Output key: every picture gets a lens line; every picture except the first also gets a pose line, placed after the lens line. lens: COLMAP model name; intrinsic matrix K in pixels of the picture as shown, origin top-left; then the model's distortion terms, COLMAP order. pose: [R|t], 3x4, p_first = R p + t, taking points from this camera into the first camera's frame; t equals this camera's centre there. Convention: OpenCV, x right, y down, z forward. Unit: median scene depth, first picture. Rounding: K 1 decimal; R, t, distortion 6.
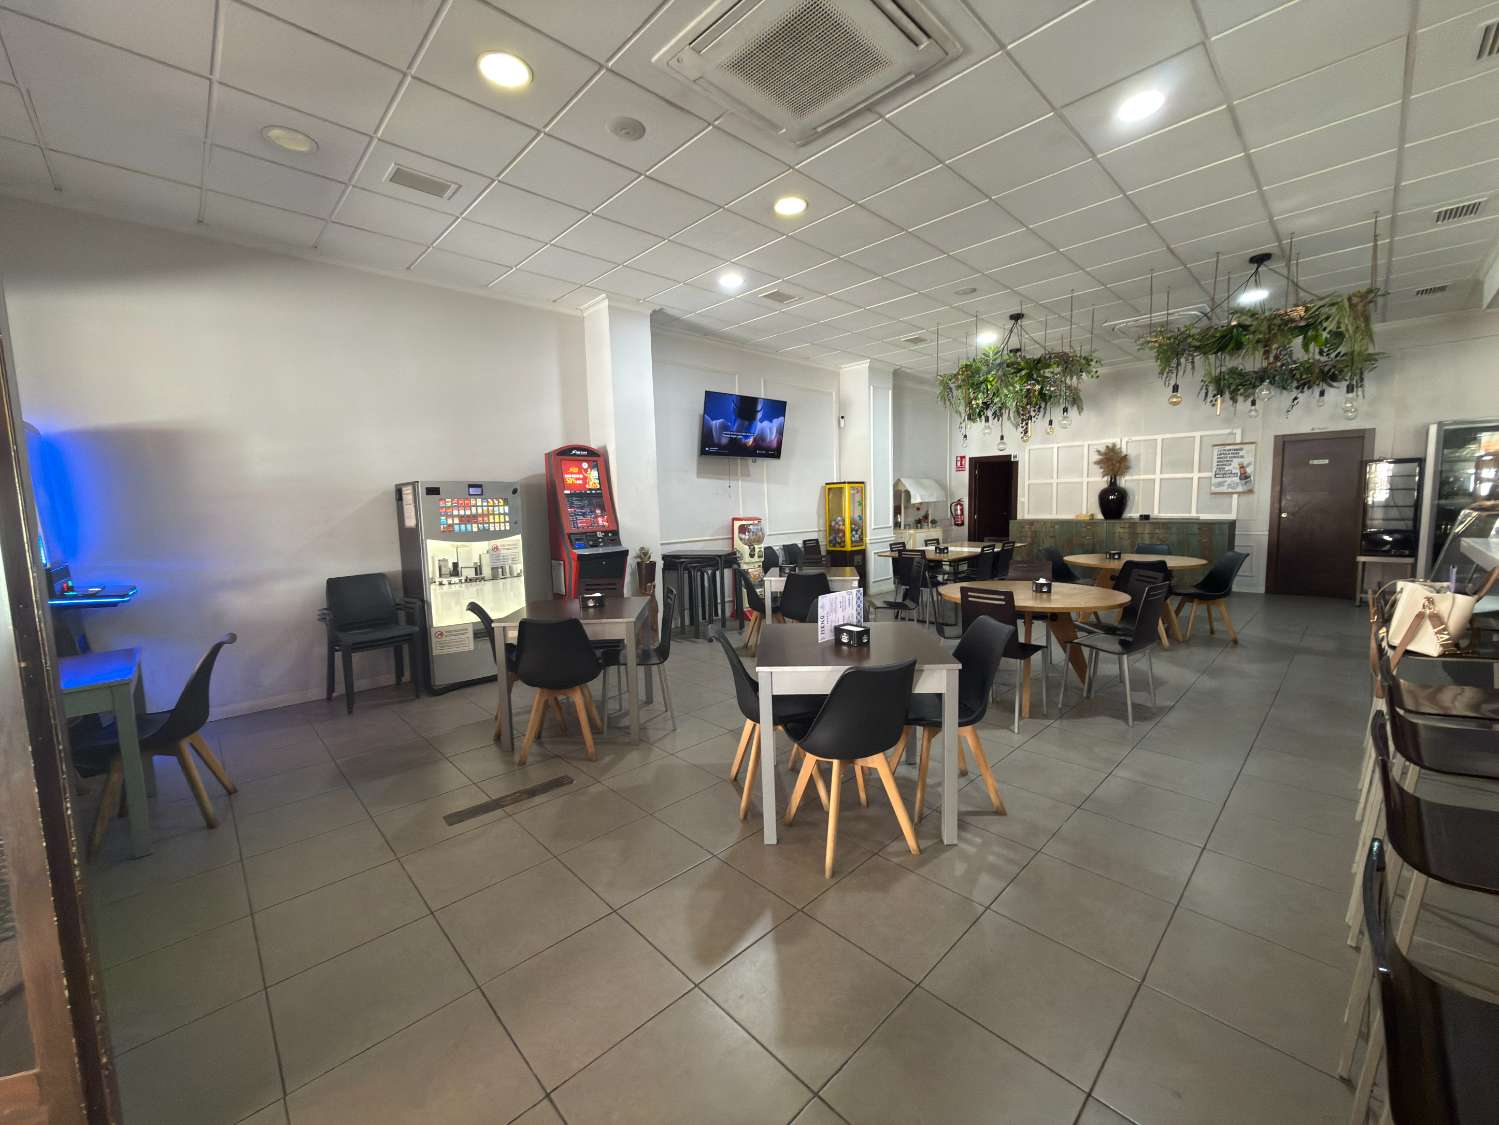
lens RADIAL K [[596.2, 0, 750.7], [0, 596.2, 561.2], [0, 0, 1]] dist [-0.001254, 0.000479]
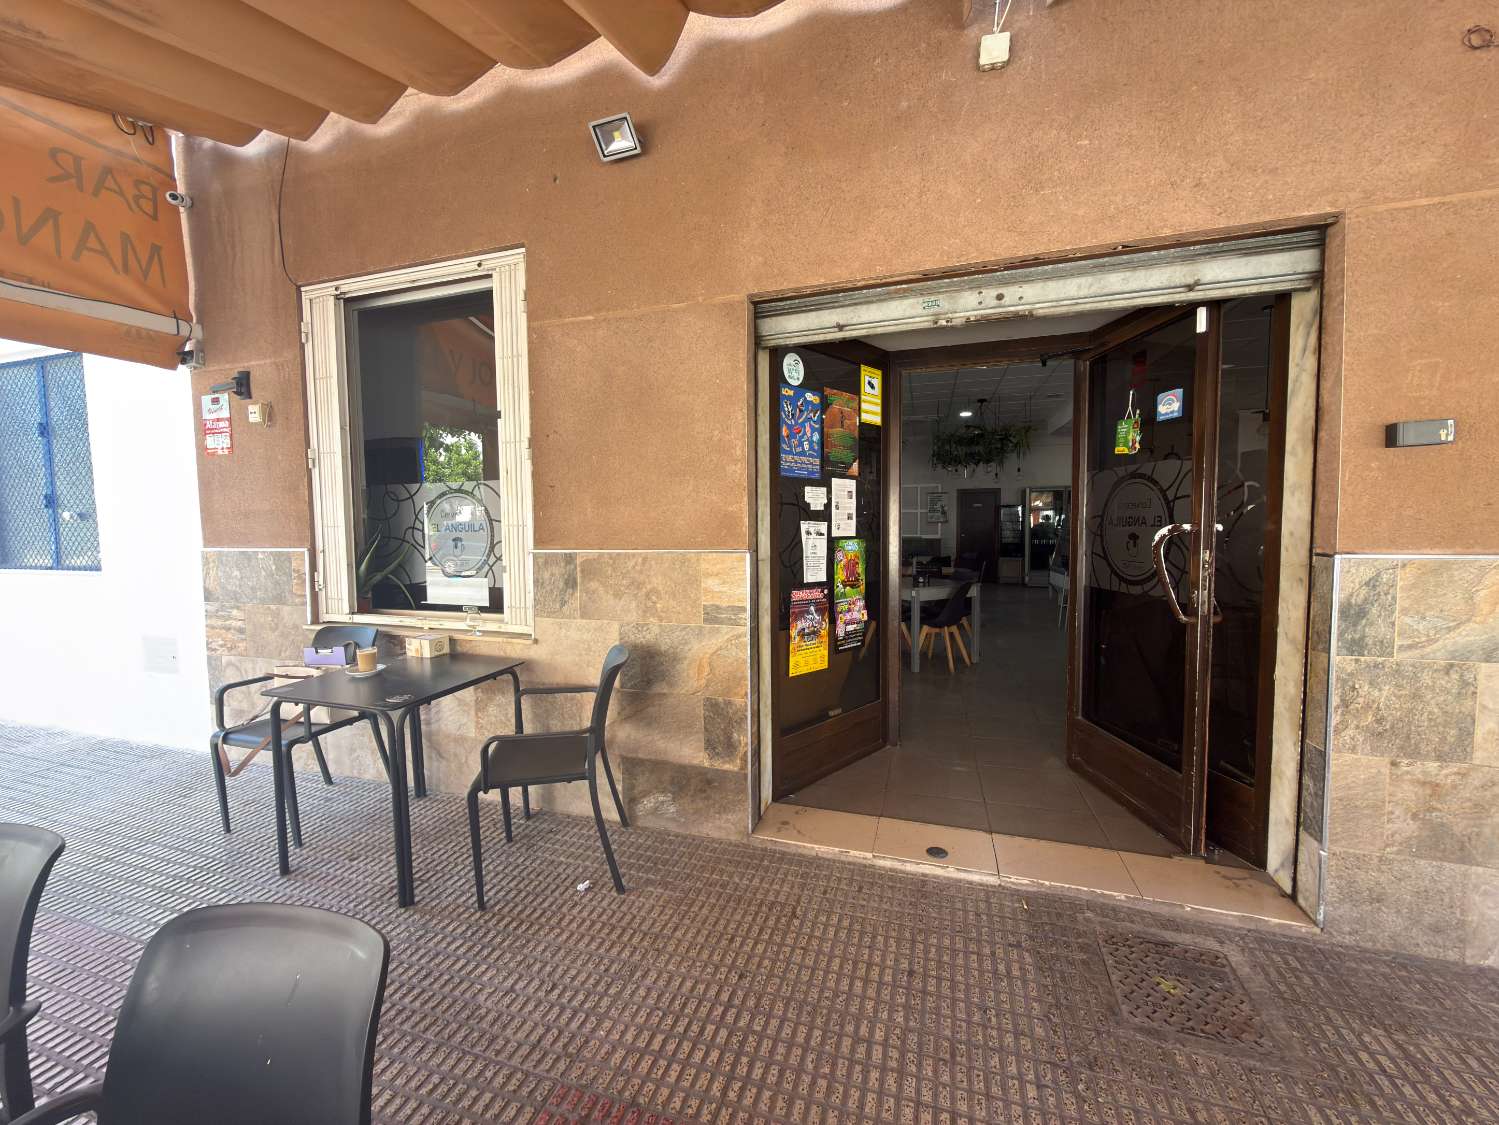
lens RADIAL K [[596.2, 0, 749.4], [0, 596.2, 561.2], [0, 0, 1]] dist [-0.001254, 0.000479]
pose [[0.876351, -0.012753, 0.481505, -0.738998], [0.037048, 0.998473, -0.040984, 0.069230], [-0.480247, 0.053755, 0.875485, -0.319220]]
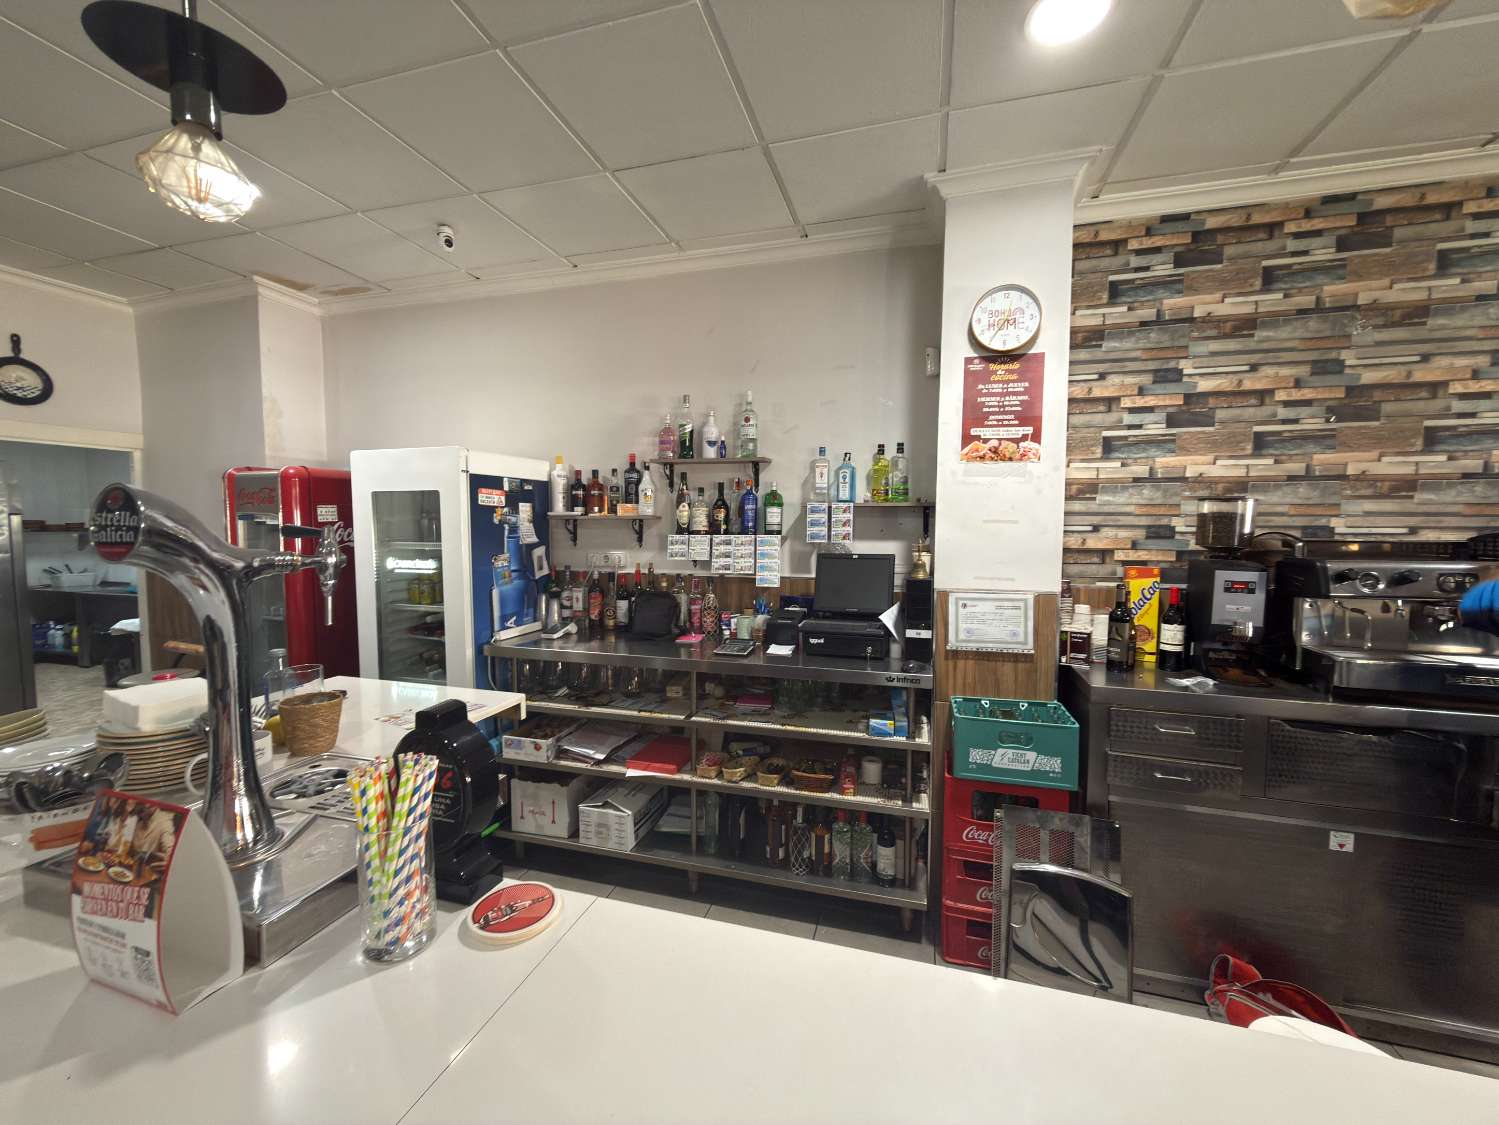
lens RADIAL K [[596.2, 0, 747.1], [0, 596.2, 559.3], [0, 0, 1]] dist [-0.001254, 0.000479]
pose [[-0.499424, -0.027663, 0.865916, 0.535455], [0.096335, 0.991519, 0.087238, -0.095122], [-0.860985, 0.126987, -0.492523, 0.404564]]
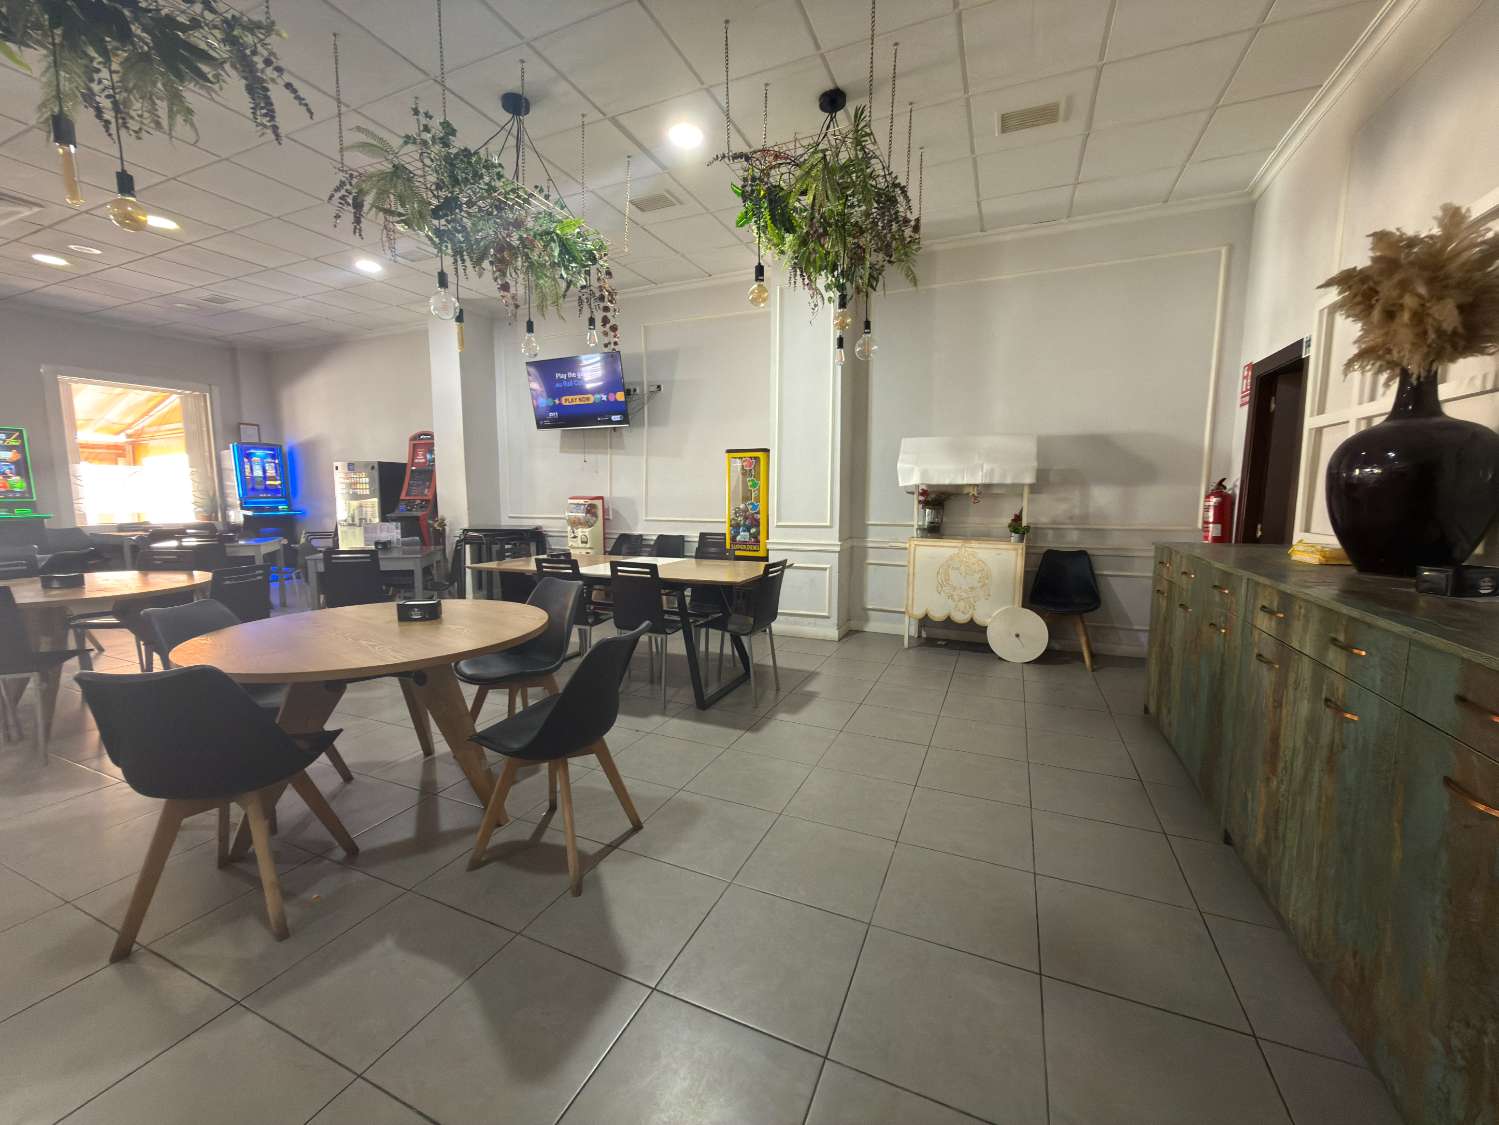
lens RADIAL K [[596.2, 0, 752.0], [0, 596.2, 556.3], [0, 0, 1]] dist [-0.001254, 0.000479]
pose [[0.379707, 0.127092, -0.916335, 1.293535], [-0.105043, 0.990035, 0.093786, -0.136056], [0.919124, 0.060643, 0.389274, 1.284041]]
